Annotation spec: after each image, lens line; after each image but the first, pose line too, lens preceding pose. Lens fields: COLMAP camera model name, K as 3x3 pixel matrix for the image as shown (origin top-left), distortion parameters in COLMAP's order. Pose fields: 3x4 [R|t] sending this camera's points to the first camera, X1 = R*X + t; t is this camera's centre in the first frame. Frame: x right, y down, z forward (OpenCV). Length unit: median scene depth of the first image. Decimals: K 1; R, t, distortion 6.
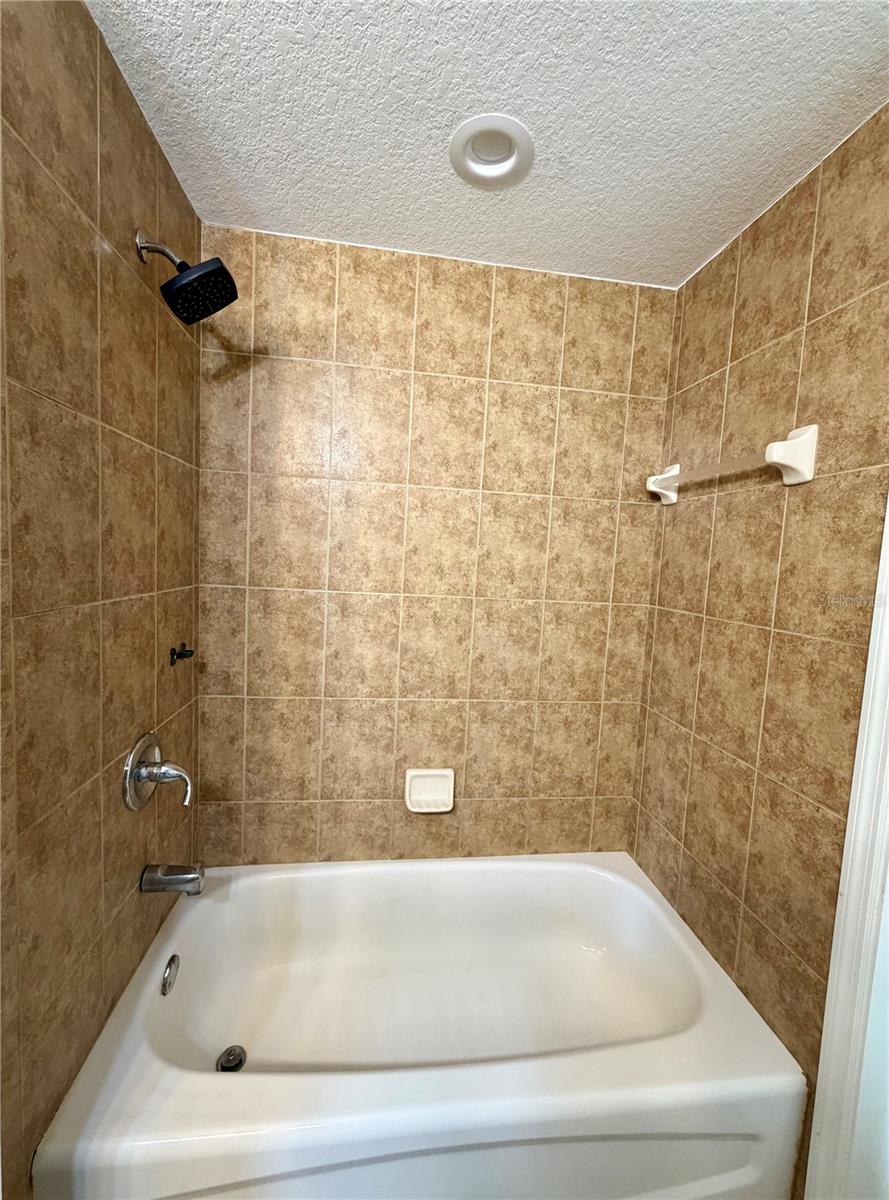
lens RADIAL K [[478.1, 0, 442.4], [0, 478.1, 598.8], [0, 0, 1]] dist [0.000363, -0.000292]
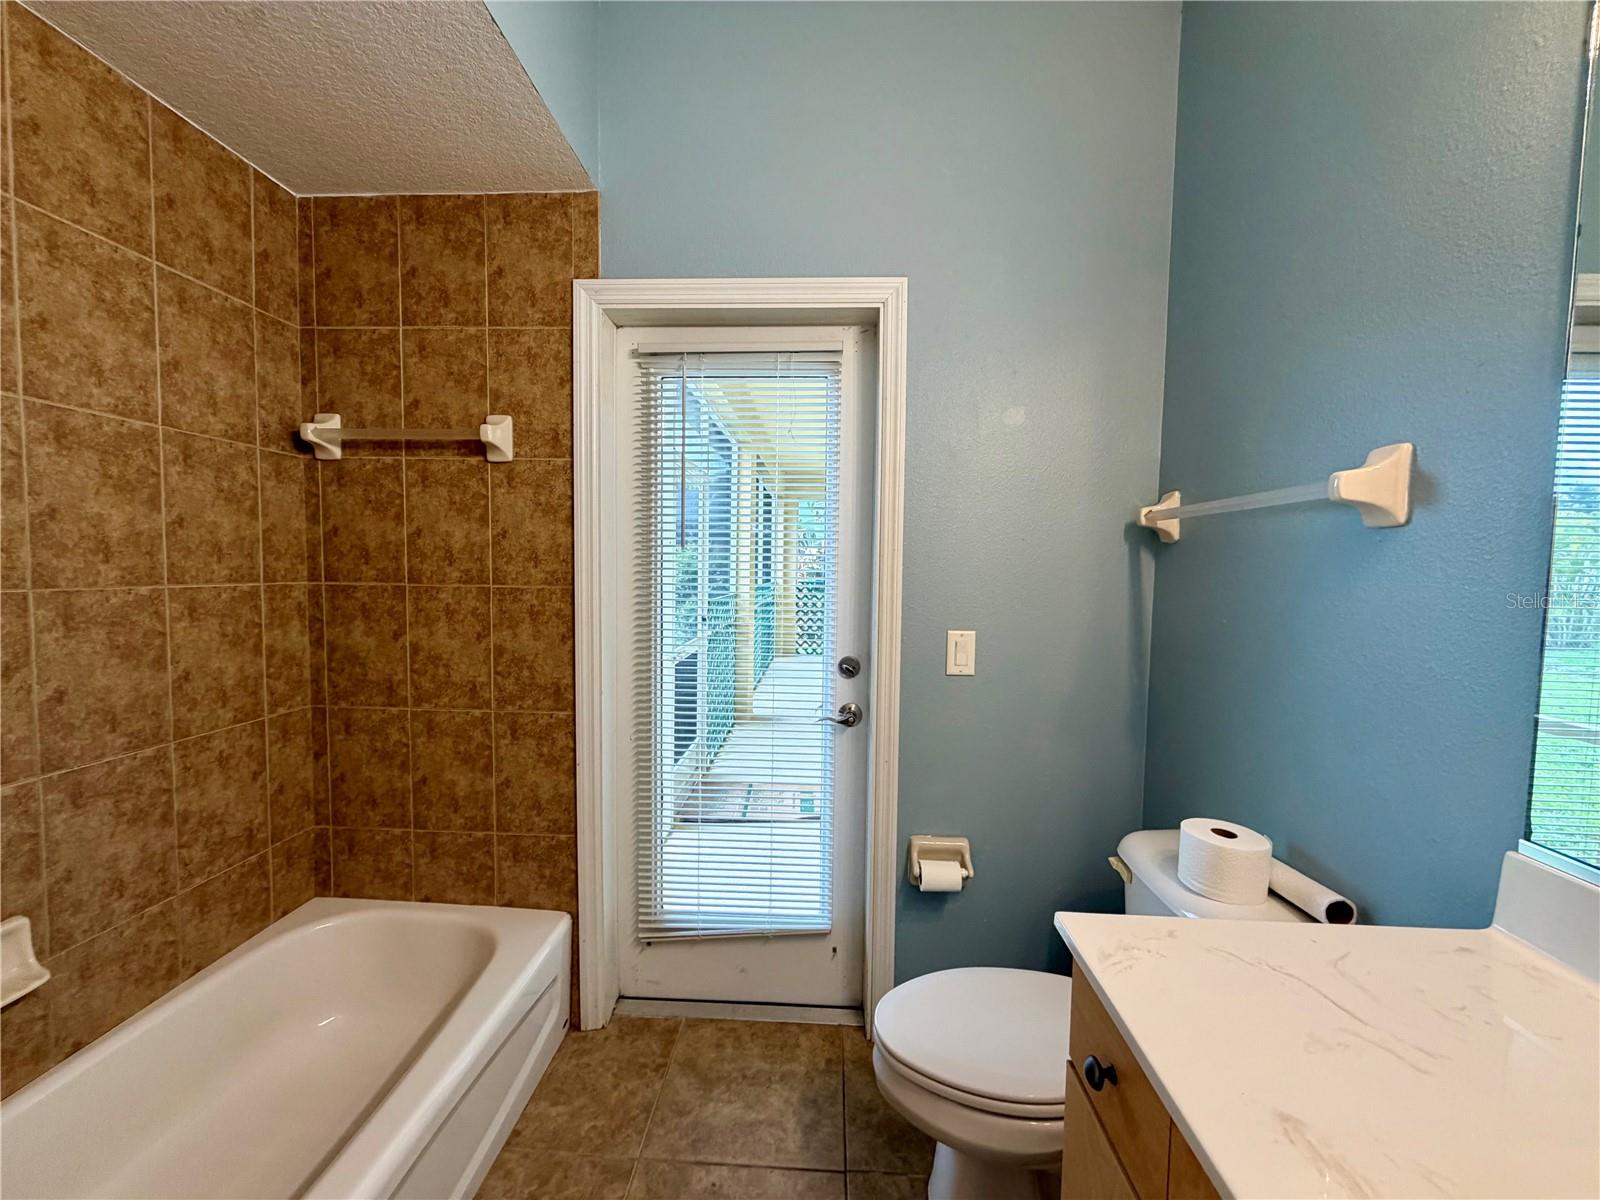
lens RADIAL K [[636.9, 0, 796.0], [0, 636.9, 602.3], [0, 0, 1]] dist [-0.001598, 0.000576]
pose [[0.178775, -0.105088, 0.978262, -0.500362], [0.080053, 0.992537, 0.091992, 0.014873], [-0.980628, 0.061867, 0.185853, -0.002112]]
